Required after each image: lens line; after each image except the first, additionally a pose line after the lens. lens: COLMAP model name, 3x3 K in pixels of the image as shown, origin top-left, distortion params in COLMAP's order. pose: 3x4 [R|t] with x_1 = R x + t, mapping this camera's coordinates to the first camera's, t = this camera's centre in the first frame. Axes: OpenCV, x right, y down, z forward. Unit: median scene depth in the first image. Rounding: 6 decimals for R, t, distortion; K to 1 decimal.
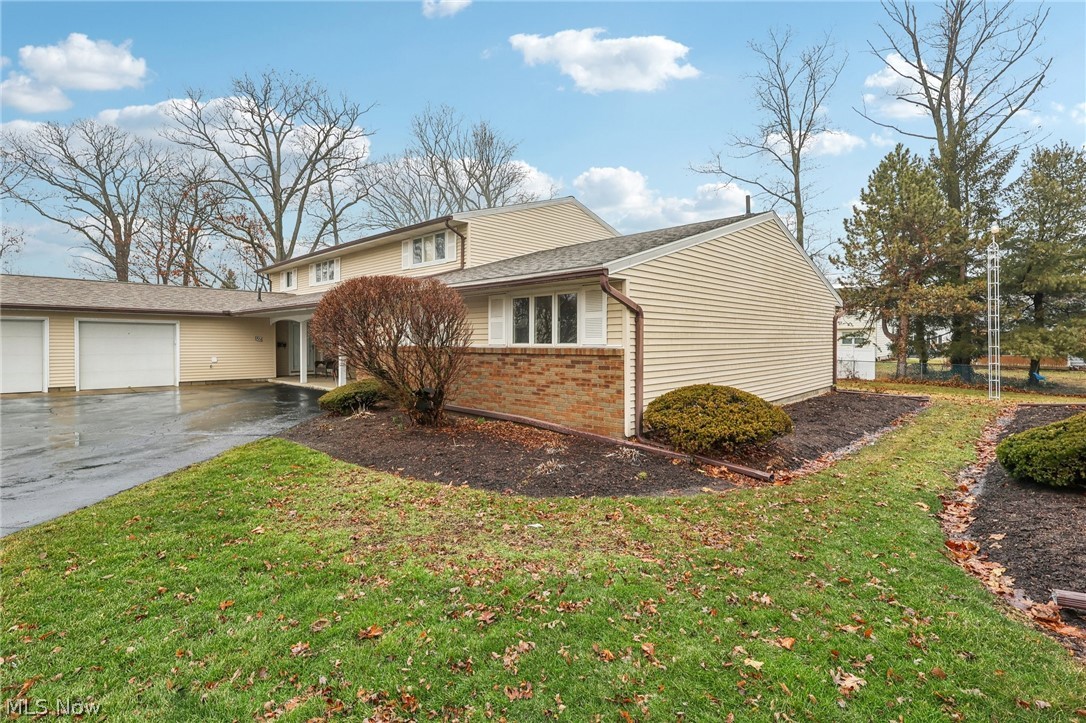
lens RADIAL K [[504.4, 0, 554.1], [0, 504.4, 341.4], [0, 0, 1]] dist [-0.010165, 0.002830]
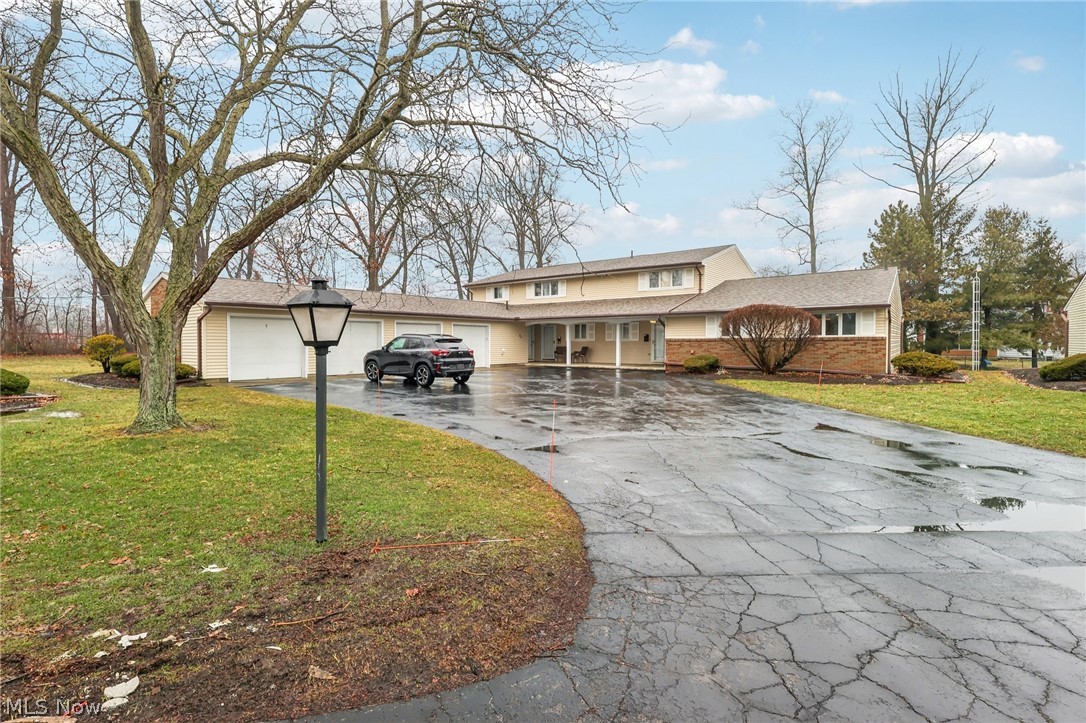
lens RADIAL K [[504.4, 0, 548.3], [0, 504.4, 355.8], [0, 0, 1]] dist [-0.010165, 0.002830]
pose [[0.994125, -0.005143, 0.108119, -0.866739], [0.002512, 0.999698, 0.024458, 0.021636], [-0.108213, -0.024043, 0.993837, -0.602782]]
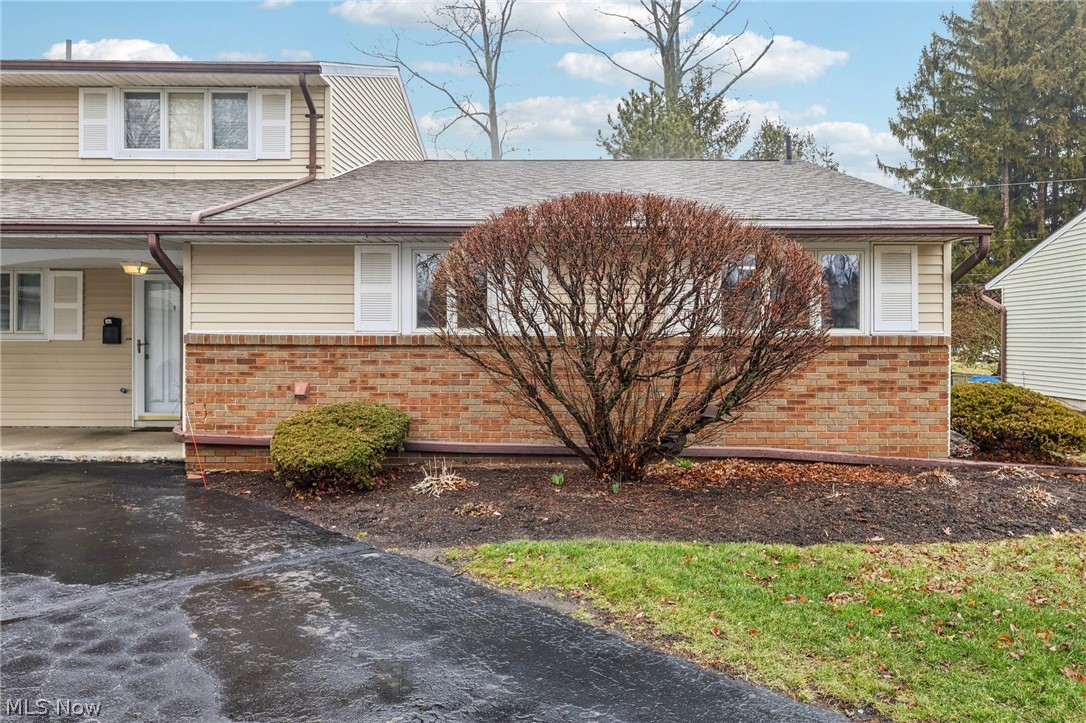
lens RADIAL K [[853.2, 0, 561.5], [0, 853.2, 347.9], [0, 0, 1]] dist [-0.005264, 0.001168]
pose [[0.732899, -0.001980, 0.680335, -0.568717], [-0.003017, 0.999976, 0.006160, 0.012745], [-0.680331, -0.006567, 0.732876, 0.239946]]
